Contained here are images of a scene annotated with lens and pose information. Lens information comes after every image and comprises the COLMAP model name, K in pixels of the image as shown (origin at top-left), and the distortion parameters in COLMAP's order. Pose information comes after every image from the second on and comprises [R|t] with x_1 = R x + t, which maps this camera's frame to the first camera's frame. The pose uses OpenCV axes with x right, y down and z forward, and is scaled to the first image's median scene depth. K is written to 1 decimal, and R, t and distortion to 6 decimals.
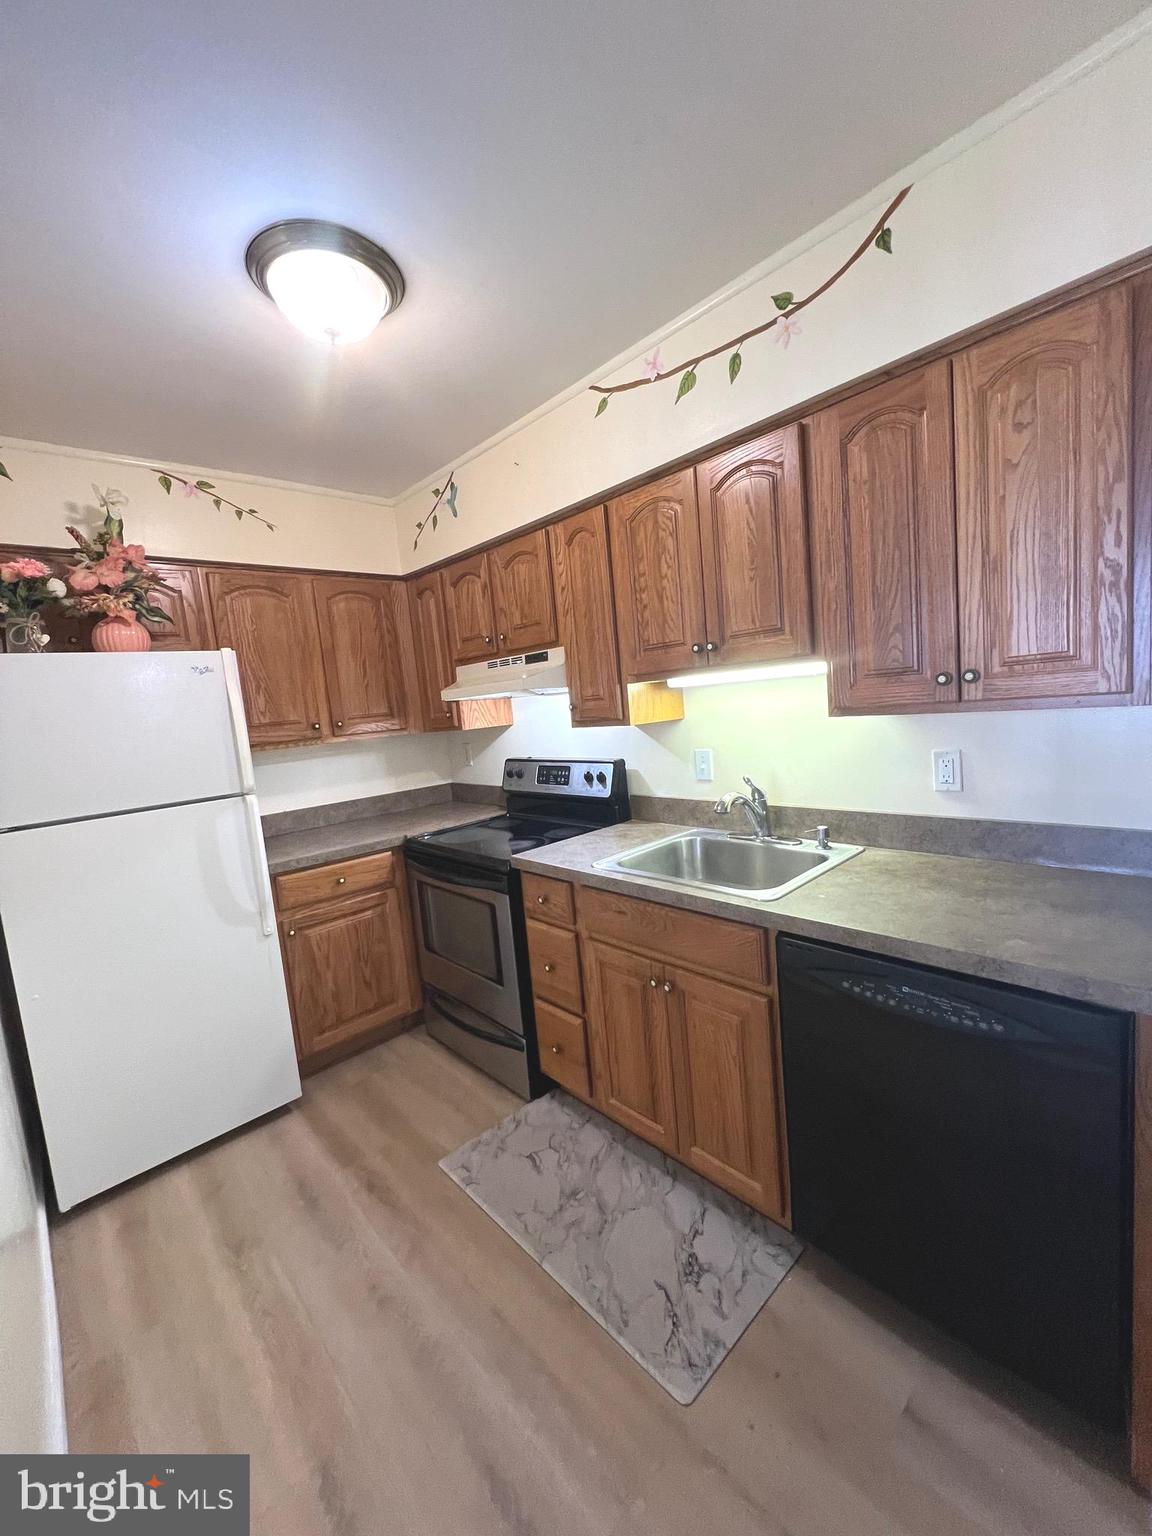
lens RADIAL K [[611.9, 0, 567.0], [0, 611.9, 766.7], [0, 0, 1]] dist [-0.001800, 0.000233]
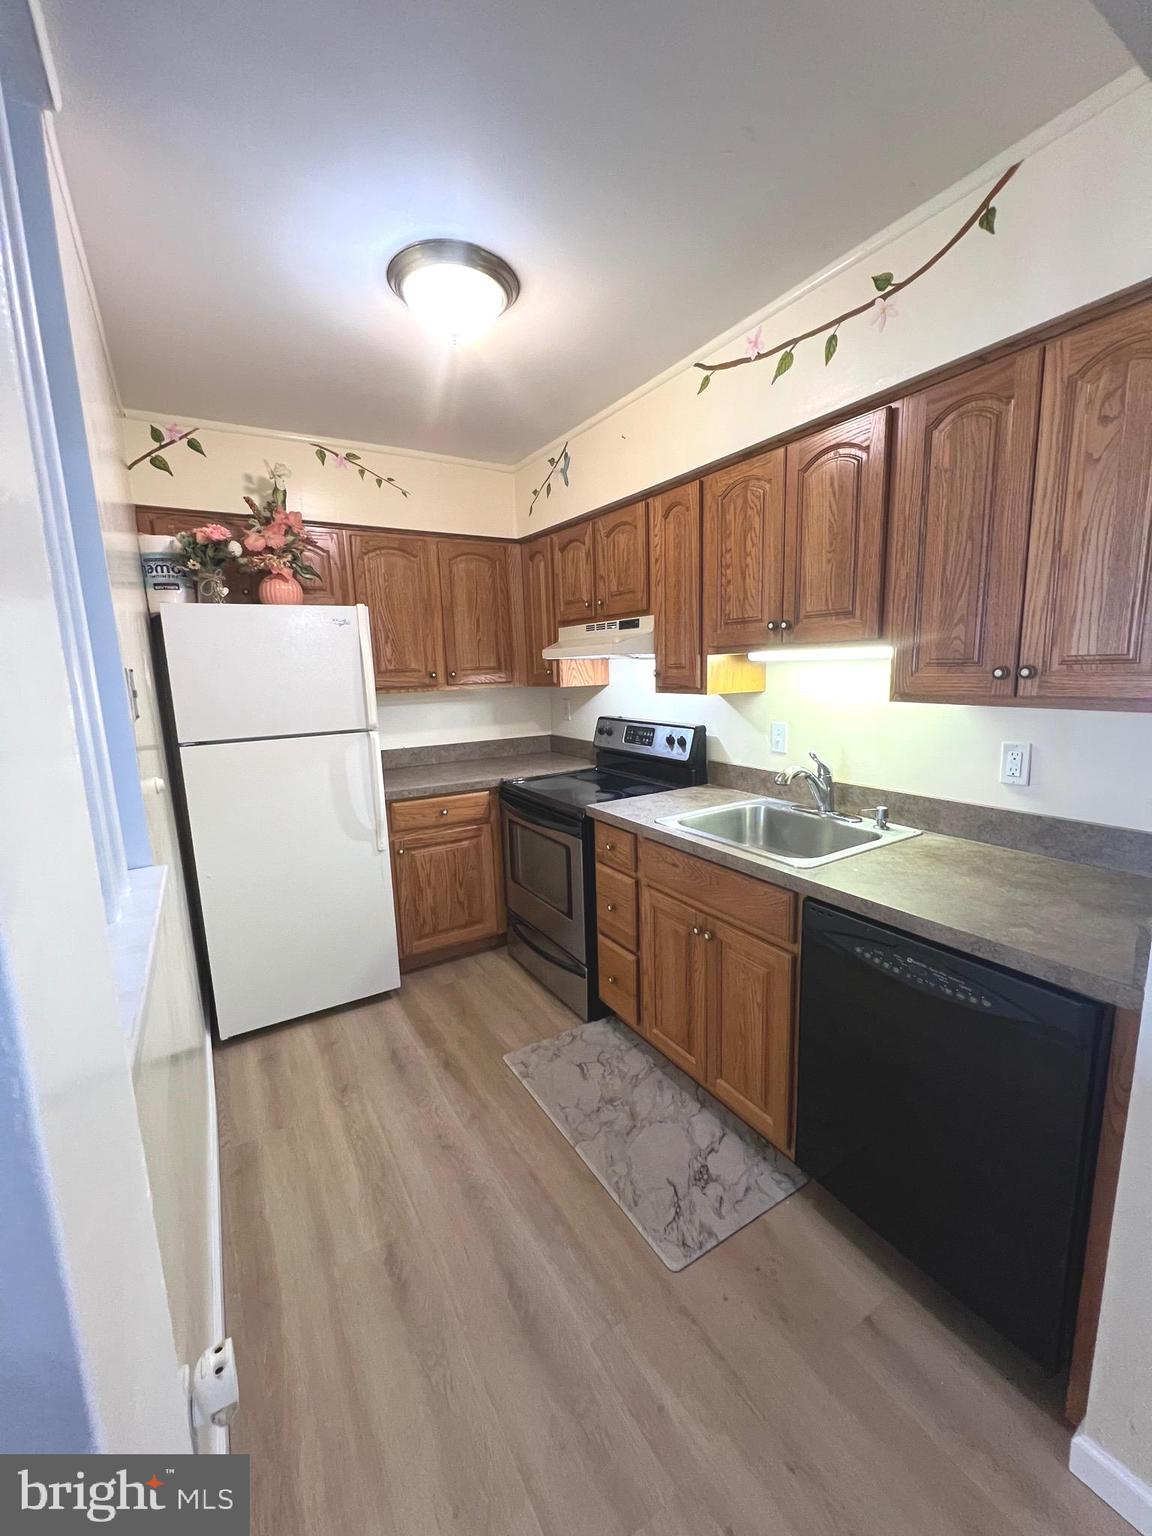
lens RADIAL K [[611.9, 0, 567.0], [0, 611.9, 766.7], [0, 0, 1]] dist [-0.001800, 0.000233]
pose [[0.978467, 0.091489, -0.185017, 0.083270], [-0.077961, 0.993811, 0.079130, -0.009633], [0.191112, -0.063002, 0.979544, -0.101540]]
